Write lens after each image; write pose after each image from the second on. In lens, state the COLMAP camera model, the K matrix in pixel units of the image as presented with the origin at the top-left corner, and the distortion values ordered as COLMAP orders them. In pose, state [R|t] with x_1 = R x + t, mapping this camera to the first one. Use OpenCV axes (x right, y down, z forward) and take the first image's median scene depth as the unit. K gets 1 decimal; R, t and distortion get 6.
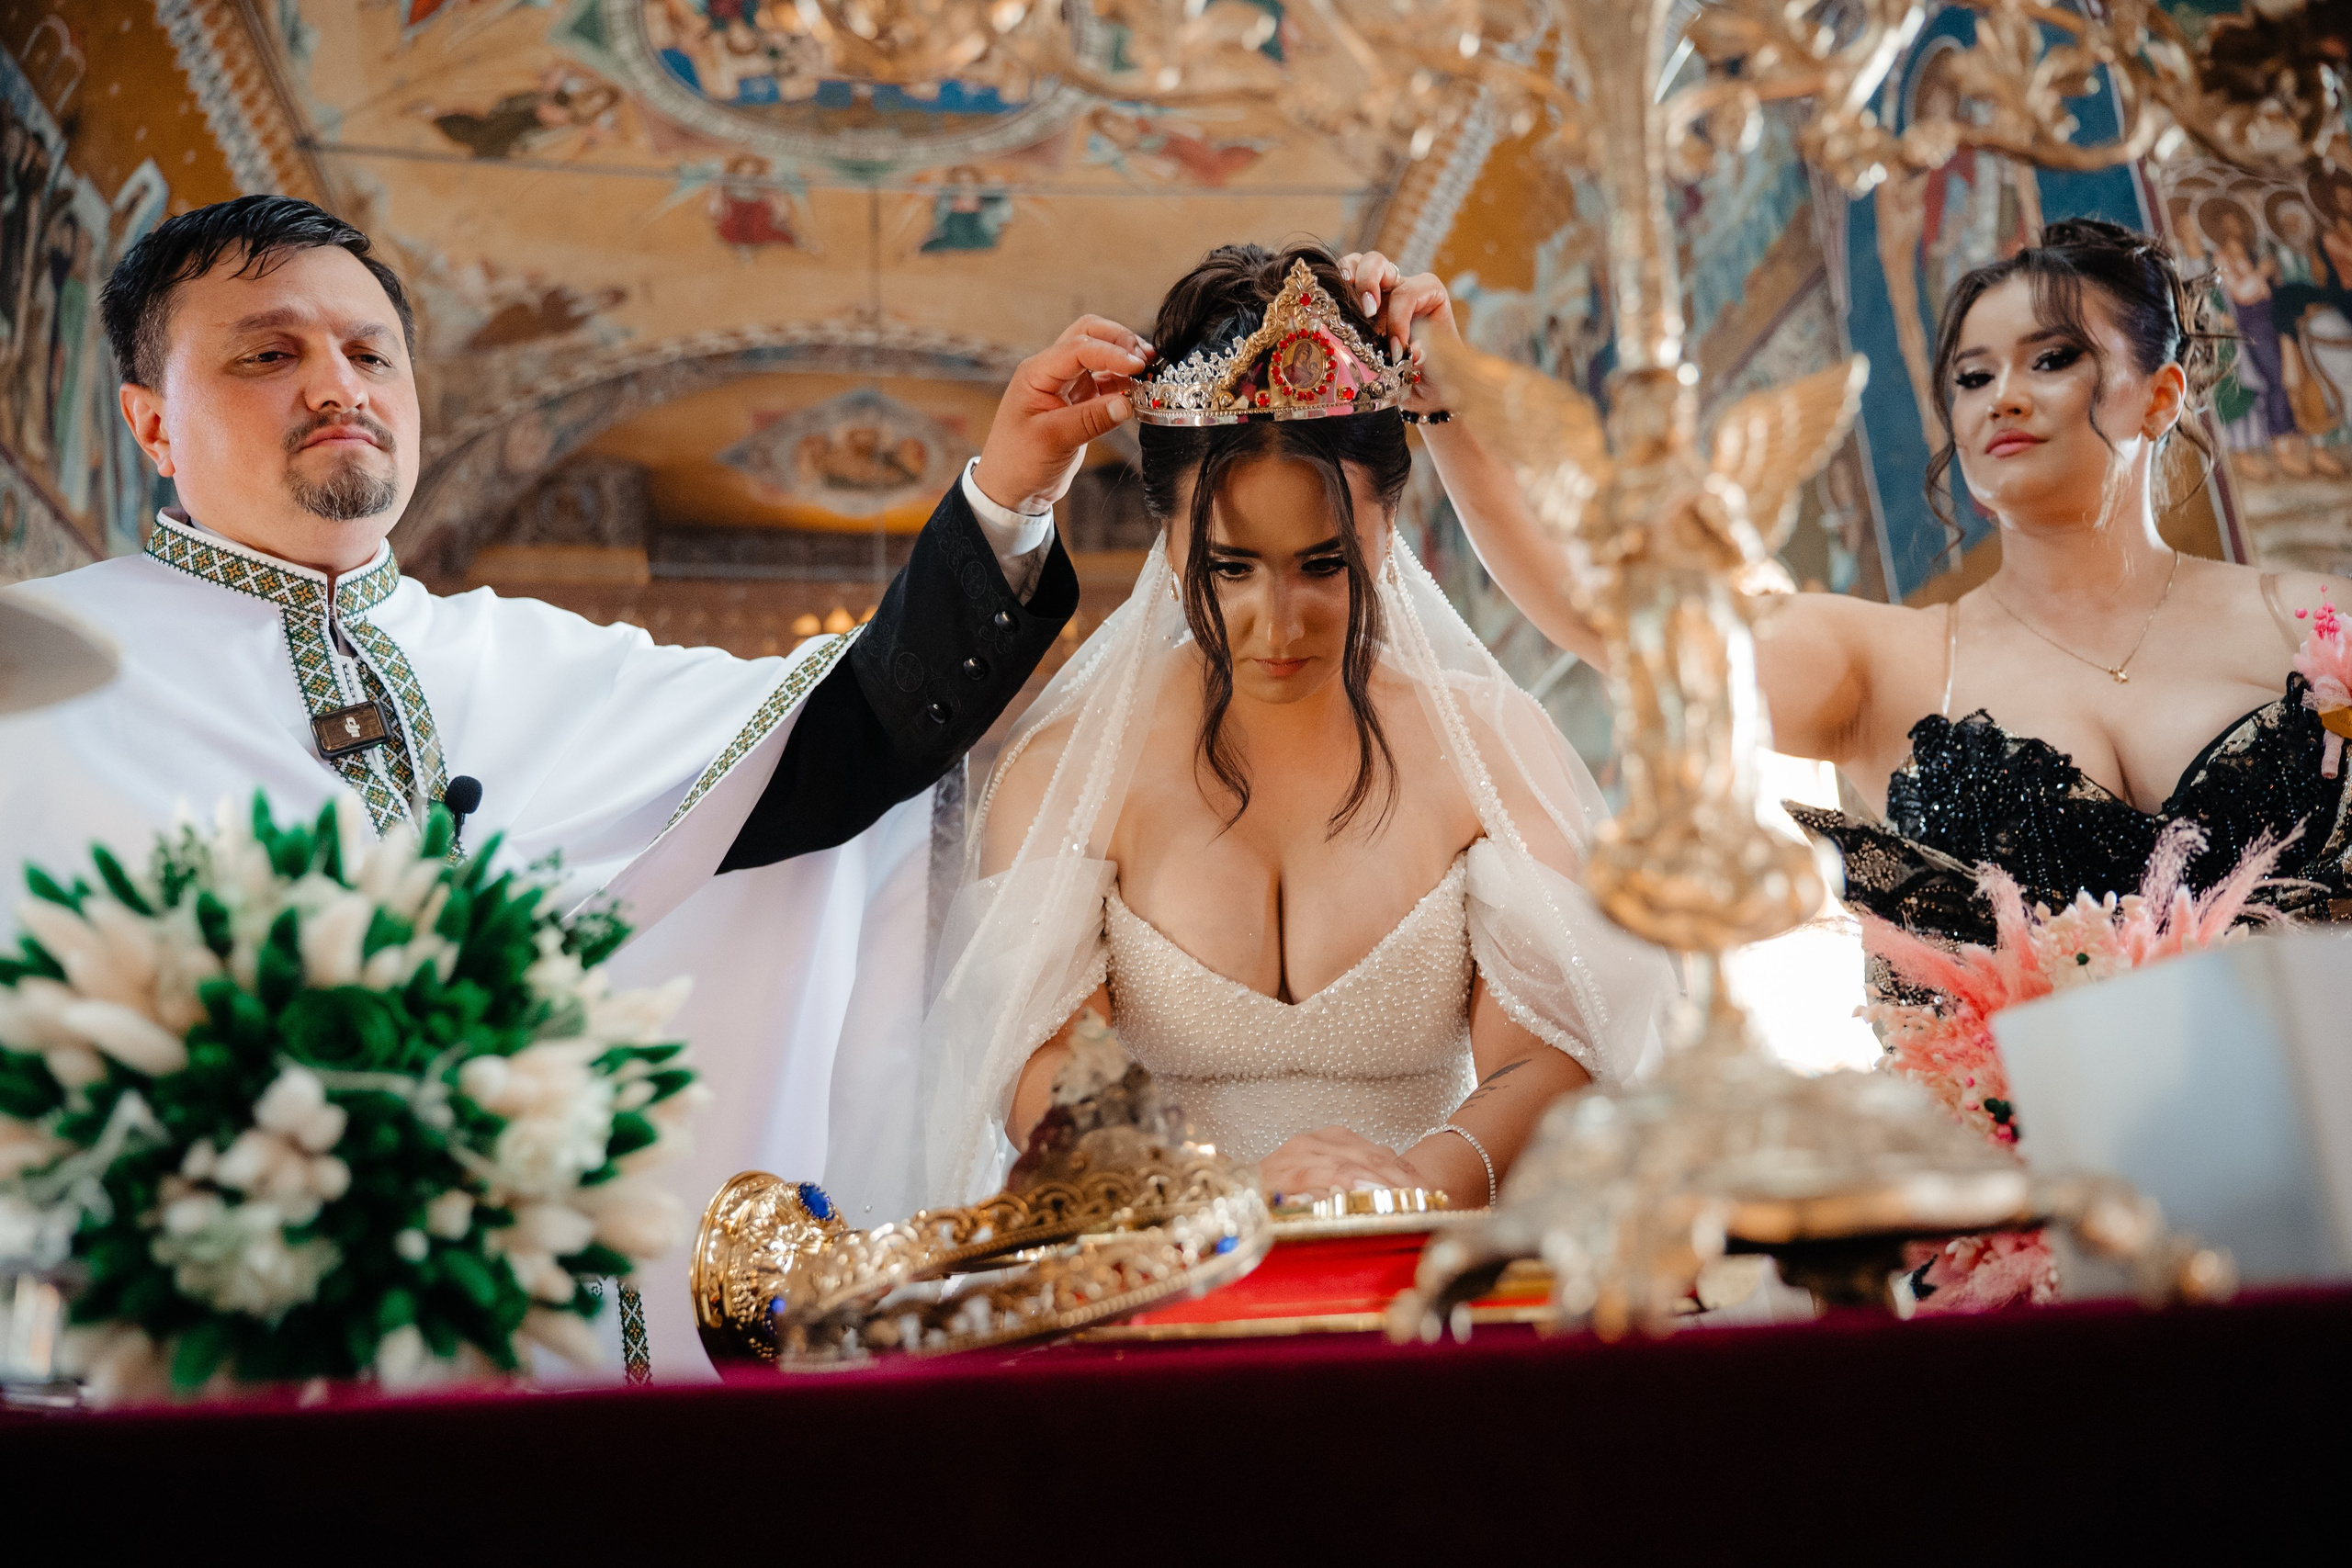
lens RADIAL K [[1834.0, 0, 1170.9], [0, 1834.0, 794.6], [0, 0, 1]] dist [0.010536, -0.006931]
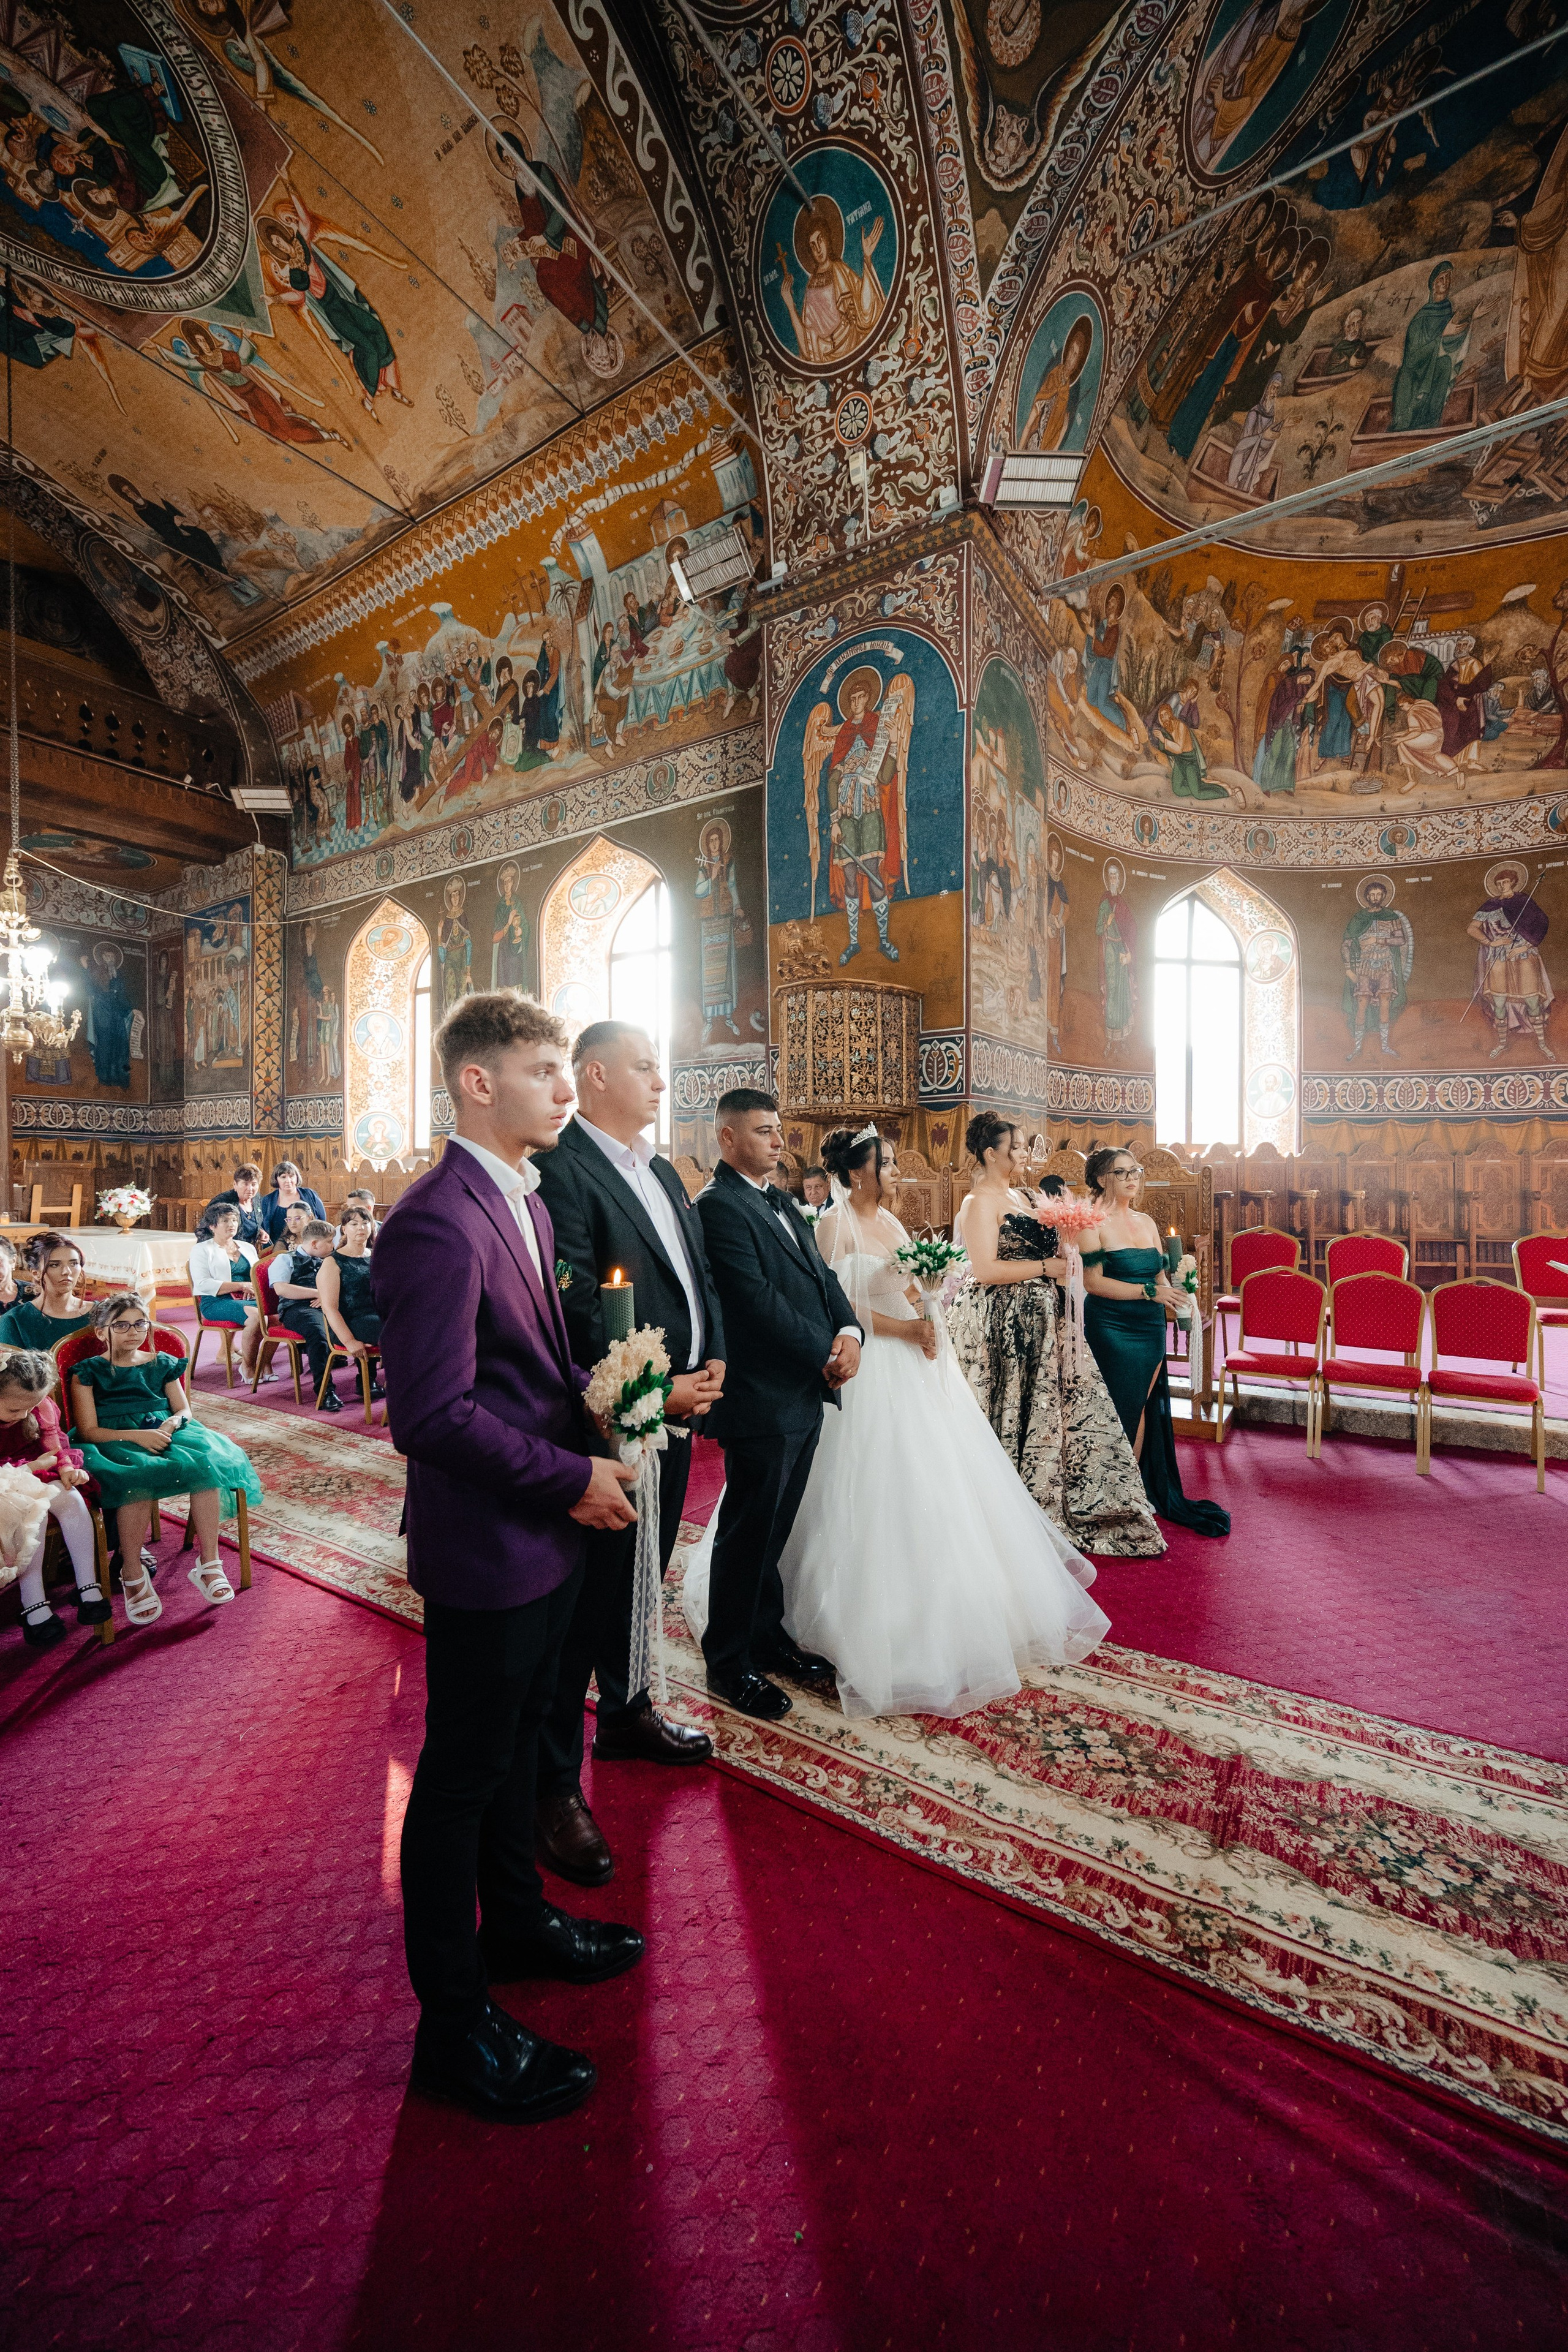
lens RADIAL K [[877.3, 0, 786.0], [0, 877.3, 1180.4], [0, 0, 1]] dist [-0.006744, -0.000288]
pose [[0.687861, 0.051899, 0.723985, -0.159880], [-0.251682, 0.952613, 0.170836, 0.000284], [-0.680811, -0.299726, 0.668327, 0.106150]]
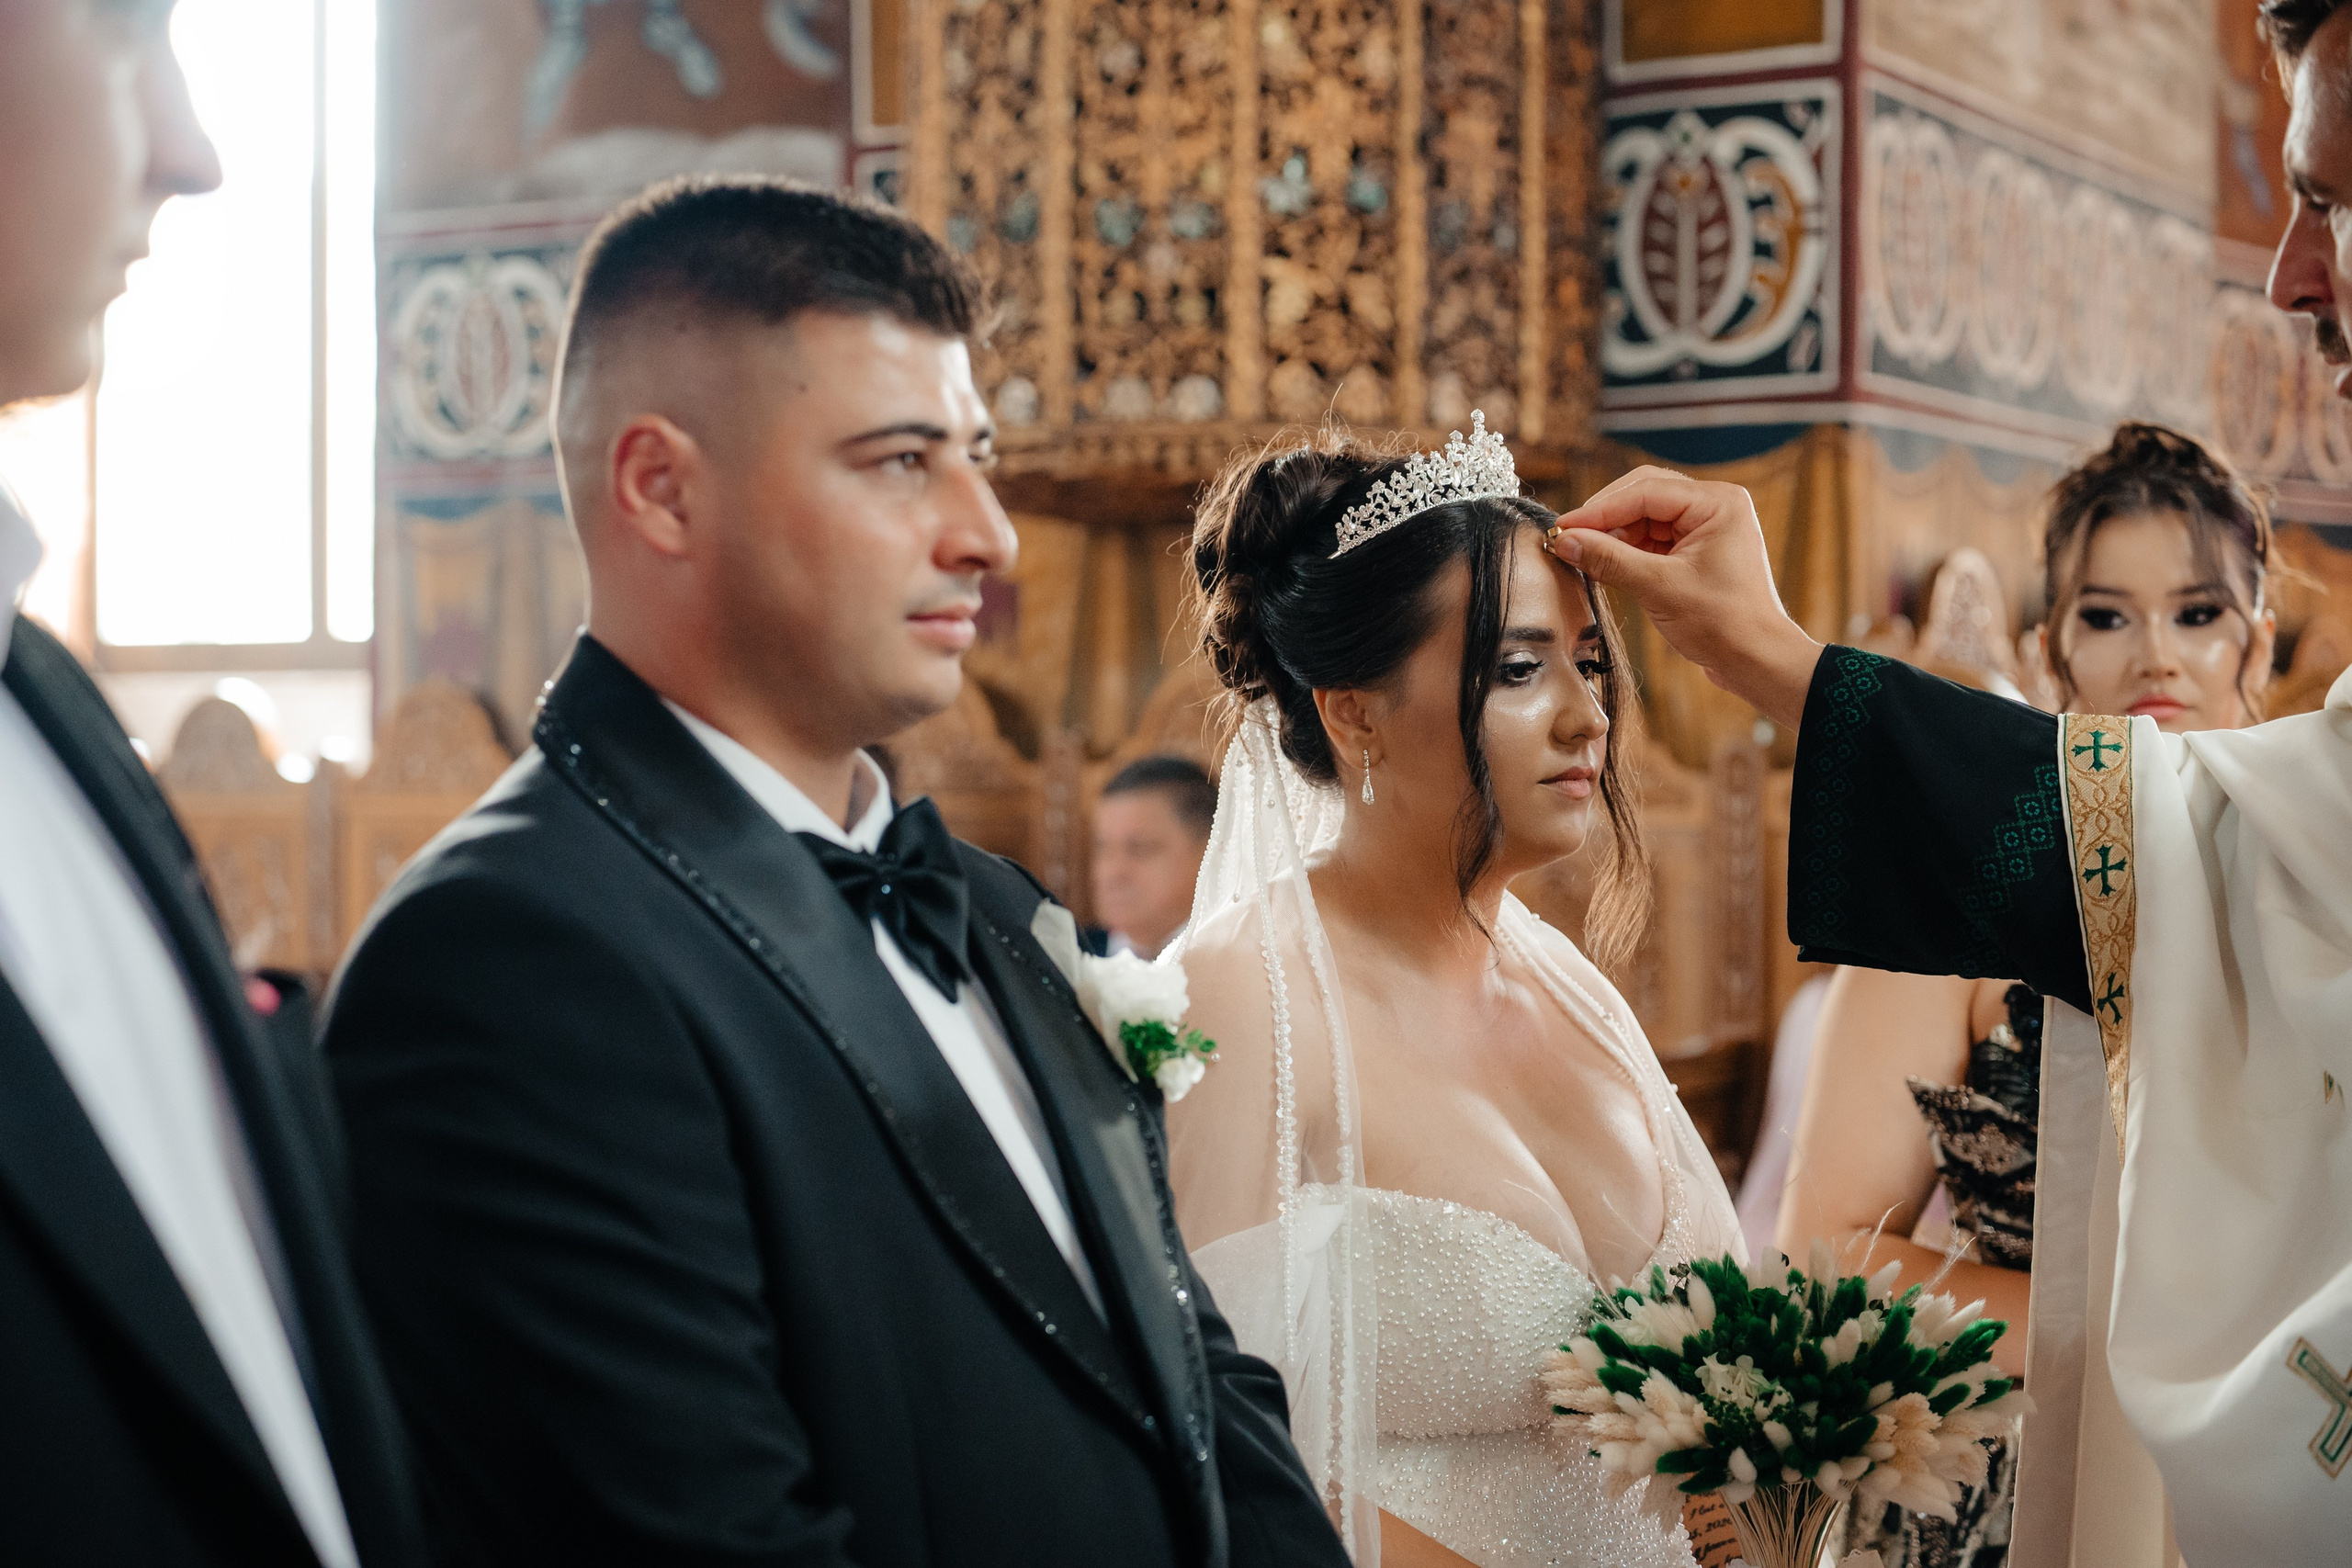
lens RADIAL K [[3983.3, 0, 1162.0], [0, 3983.3, 771.9], [0, 0, 1]] dist [0.006825, 0.000000]
pose [[0.638500, 0.065598, 0.766821, -0.127211], [-0.268905, 0.952579, 0.142417, 0.009877], [-0.721115, -0.297135, 0.625862, 0.139823]]
